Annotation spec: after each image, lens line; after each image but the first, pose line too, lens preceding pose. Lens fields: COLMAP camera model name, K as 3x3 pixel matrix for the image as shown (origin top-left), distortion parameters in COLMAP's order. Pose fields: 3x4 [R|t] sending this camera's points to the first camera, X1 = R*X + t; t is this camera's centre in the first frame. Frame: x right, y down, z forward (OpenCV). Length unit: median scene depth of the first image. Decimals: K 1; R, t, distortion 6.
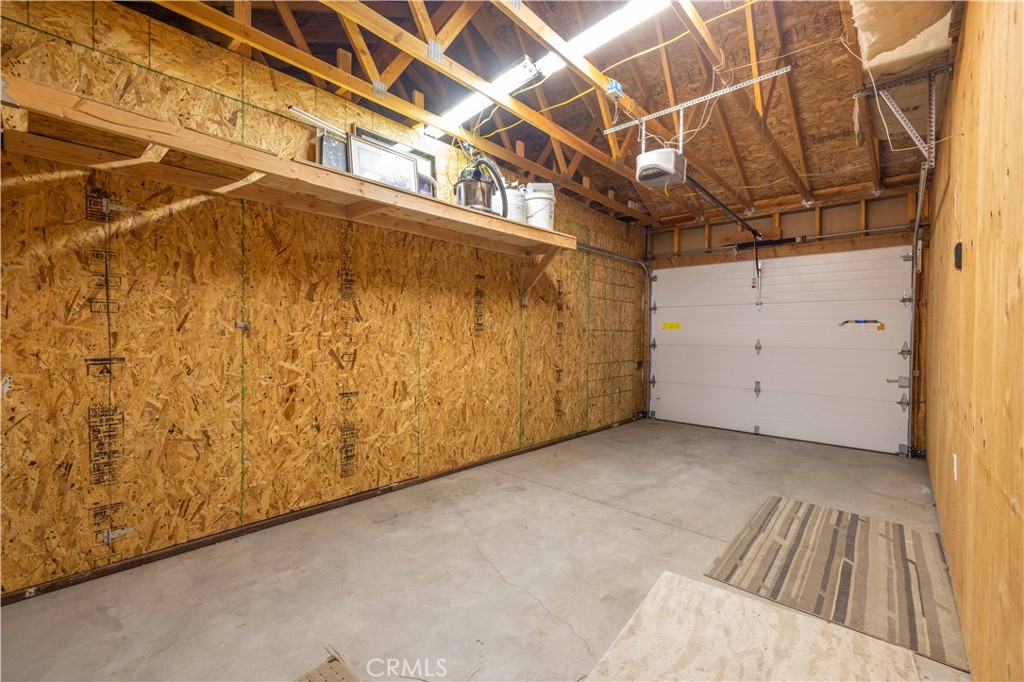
lens RADIAL K [[438.9, 0, 510.5], [0, 438.9, 339.9], [0, 0, 1]] dist [0.001943, -0.000961]
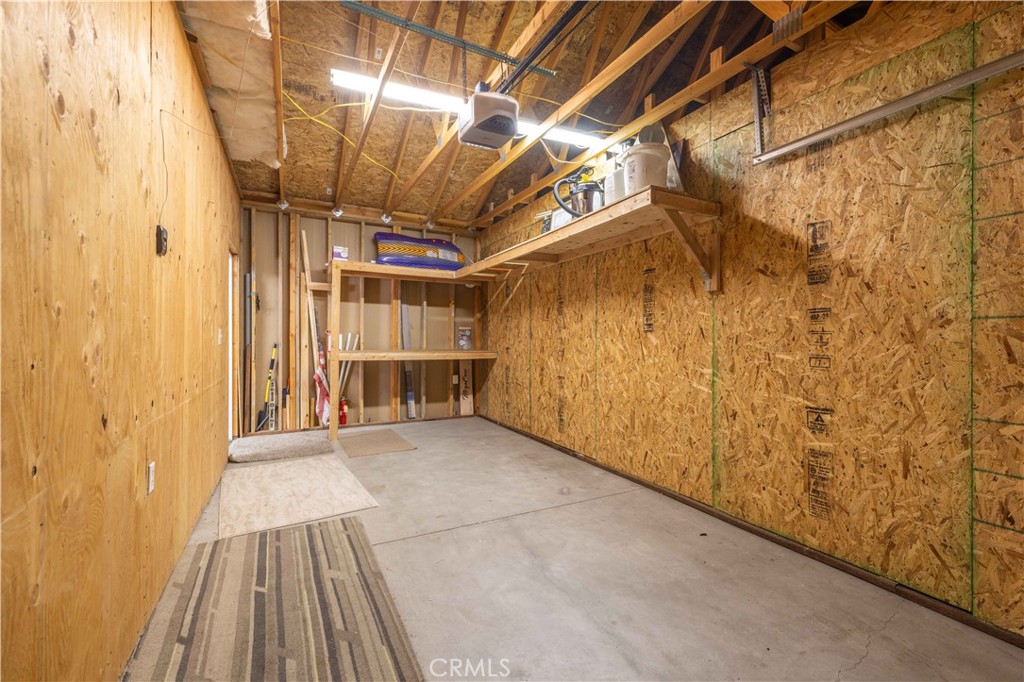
lens RADIAL K [[438.9, 0, 510.4], [0, 438.9, 341.6], [0, 0, 1]] dist [0.001943, -0.000961]
pose [[-0.364274, -0.009010, -0.931248, 1.059945], [-0.020325, 0.999792, -0.001723, 0.006096], [0.931070, 0.018300, -0.364382, 1.336111]]
